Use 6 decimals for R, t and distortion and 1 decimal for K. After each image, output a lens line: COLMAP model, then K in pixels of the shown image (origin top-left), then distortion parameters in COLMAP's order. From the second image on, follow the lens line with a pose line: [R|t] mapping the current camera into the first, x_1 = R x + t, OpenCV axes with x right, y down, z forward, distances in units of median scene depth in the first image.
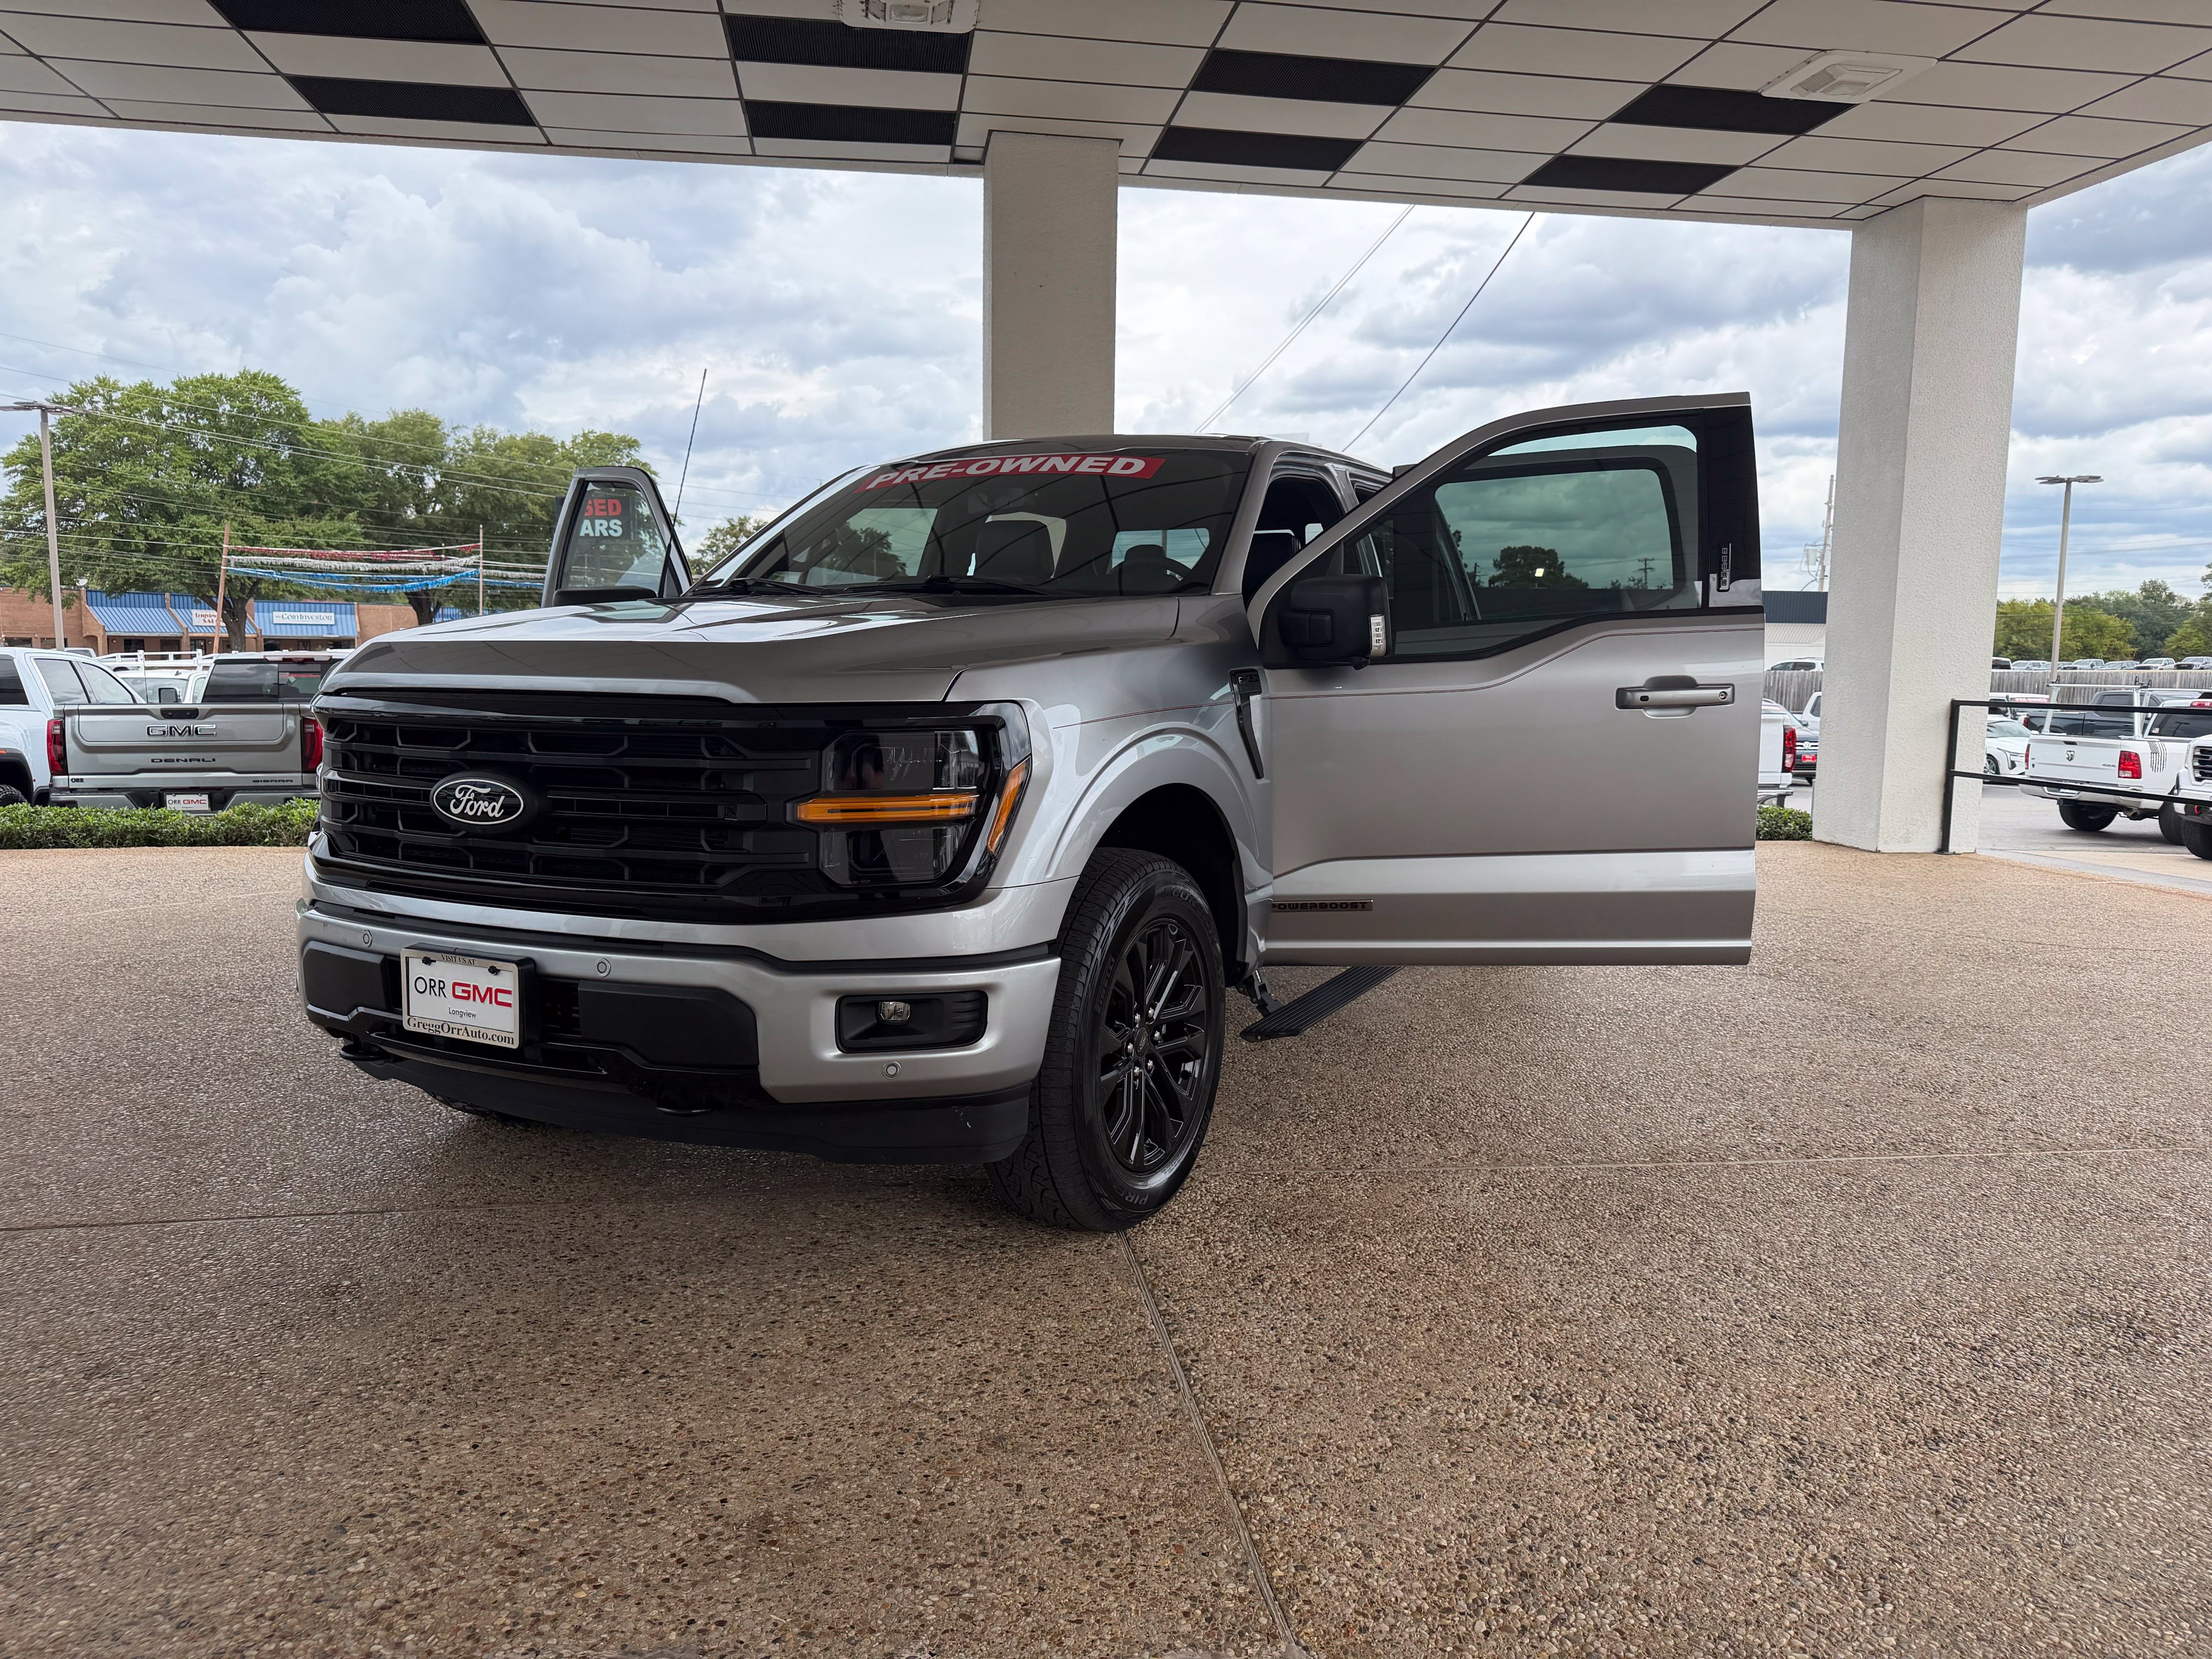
lens RADIAL K [[1569.0, 0, 1116.0], [0, 1569.0, 836.6], [0, 0, 1]] dist [0.005265, -0.011474]
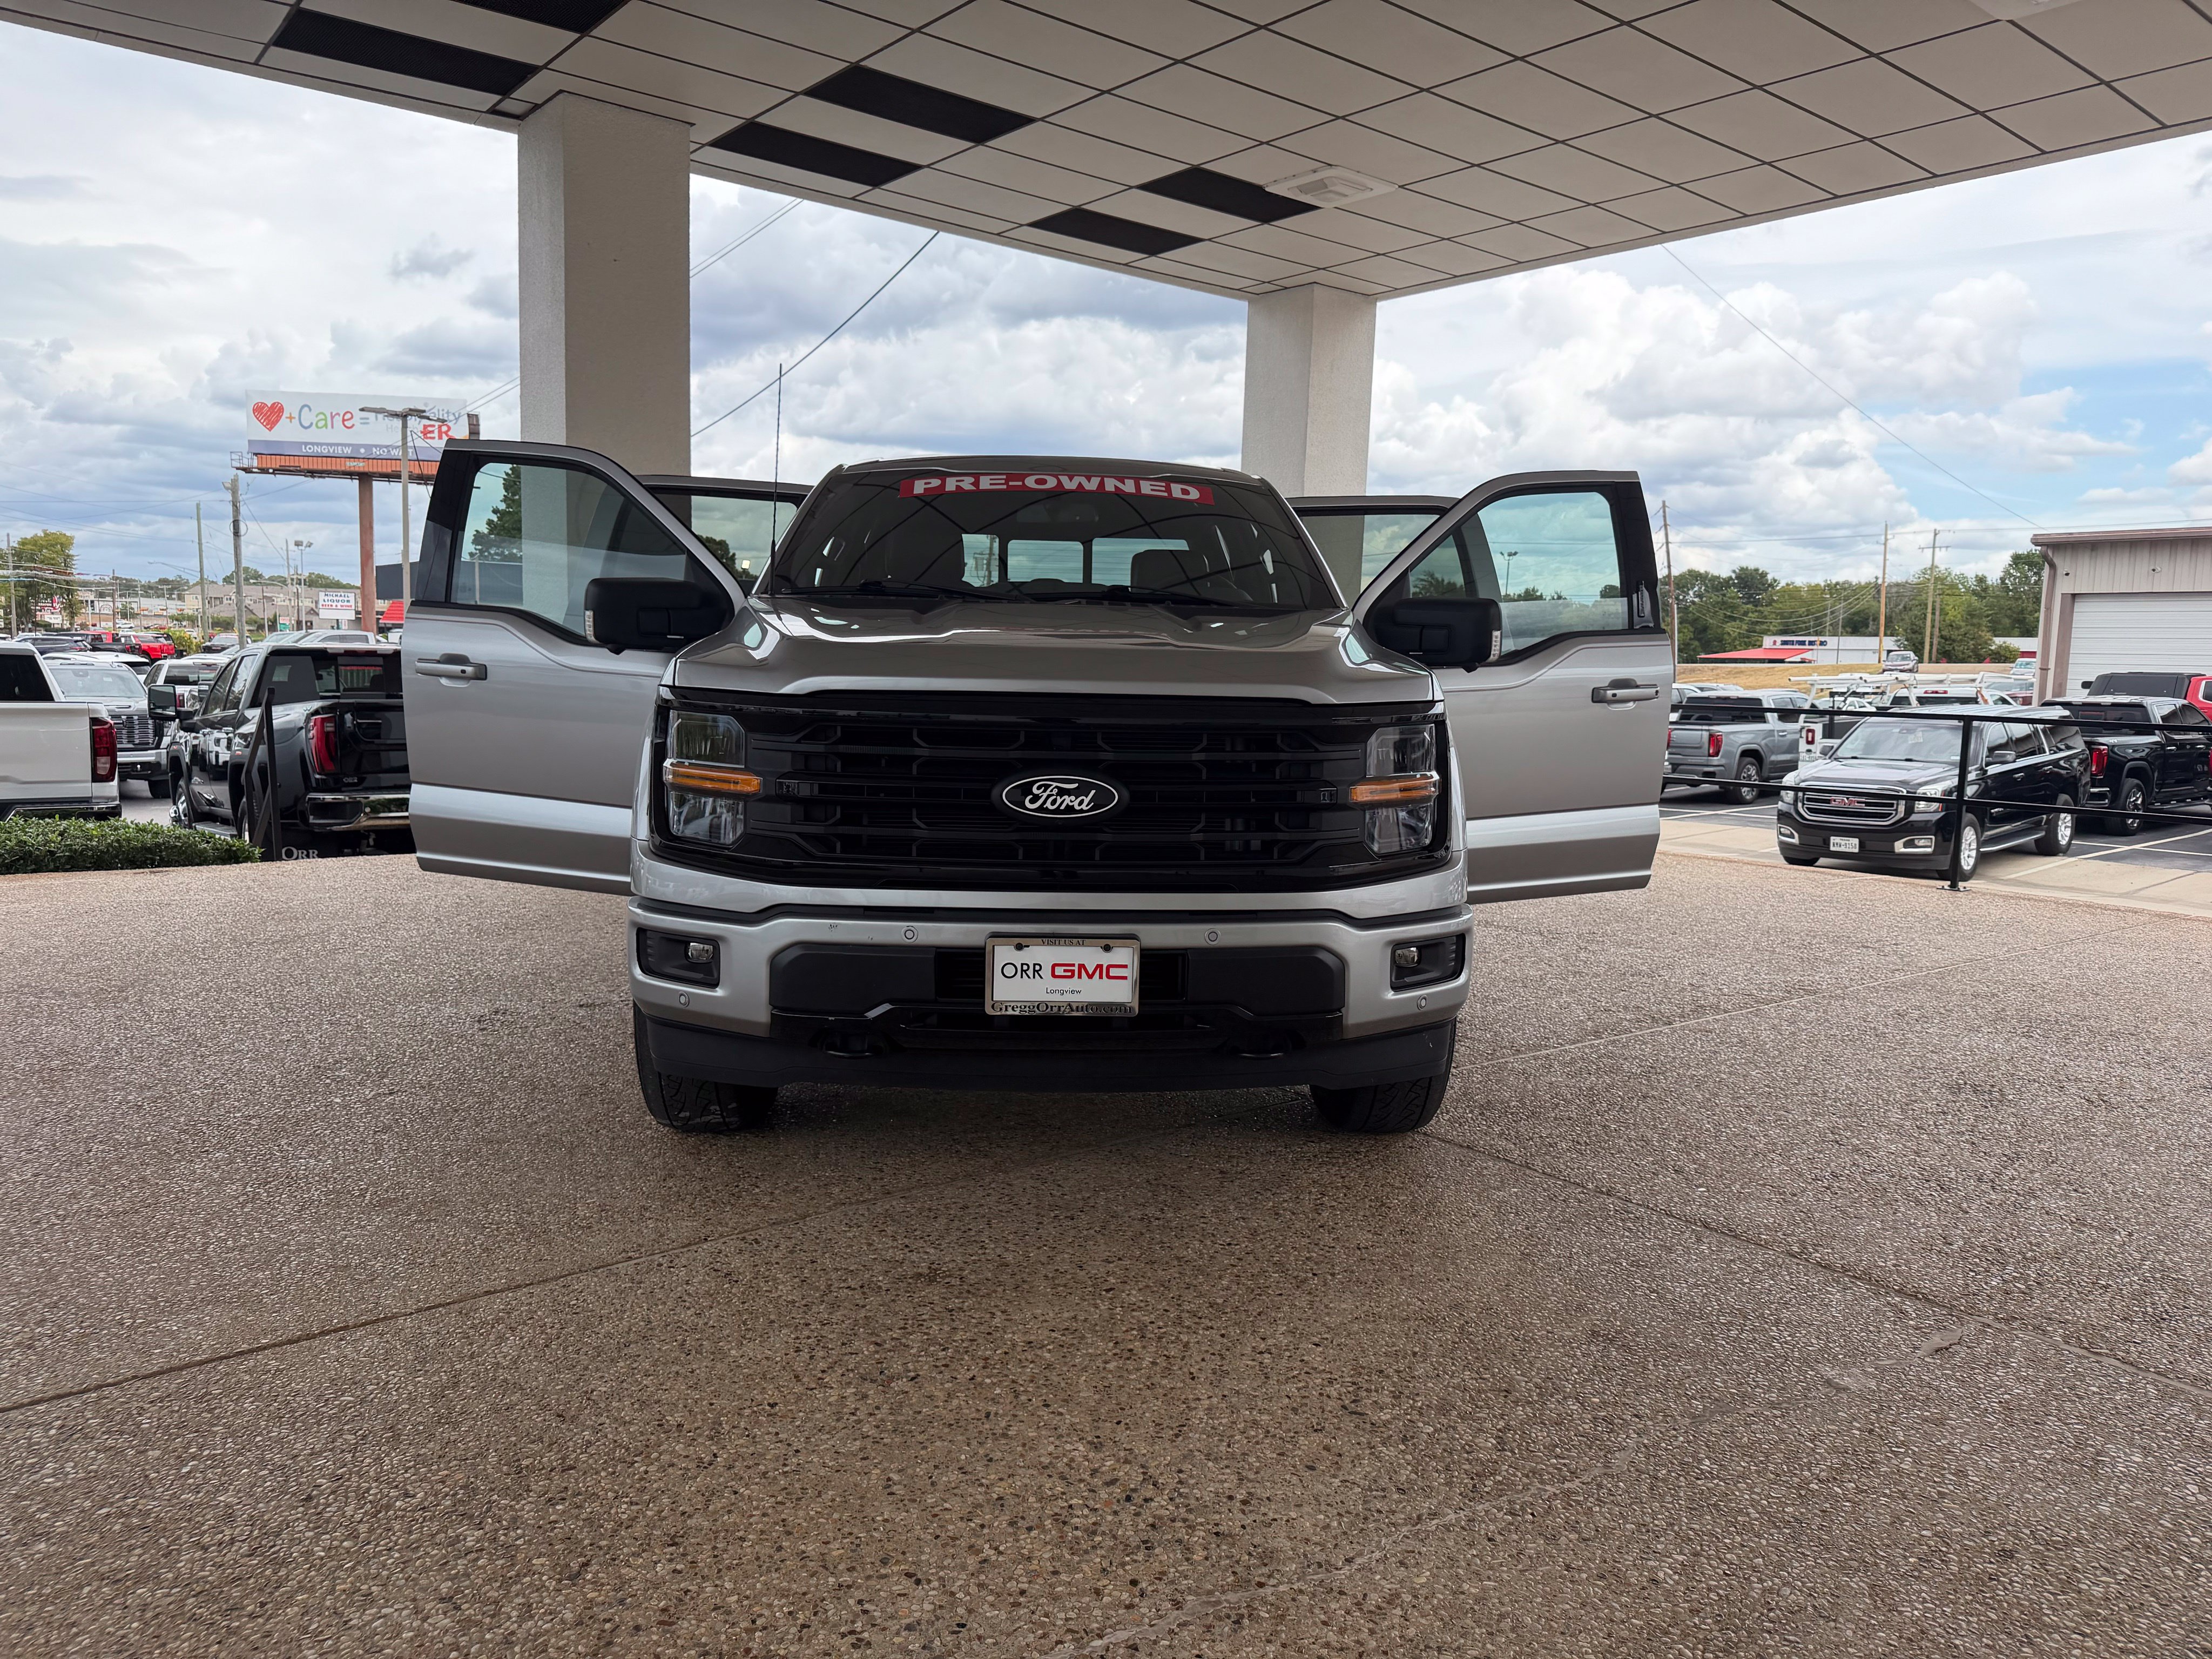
lens RADIAL K [[1553.2, 0, 1106.0], [0, 1553.2, 829.5], [0, 0, 1]] dist [0.097961, -0.135082]
pose [[0.867971, -0.044407, 0.494625, -0.831067], [0.043413, 0.998966, 0.013504, -0.011381], [-0.494714, 0.009752, 0.869001, 0.046481]]
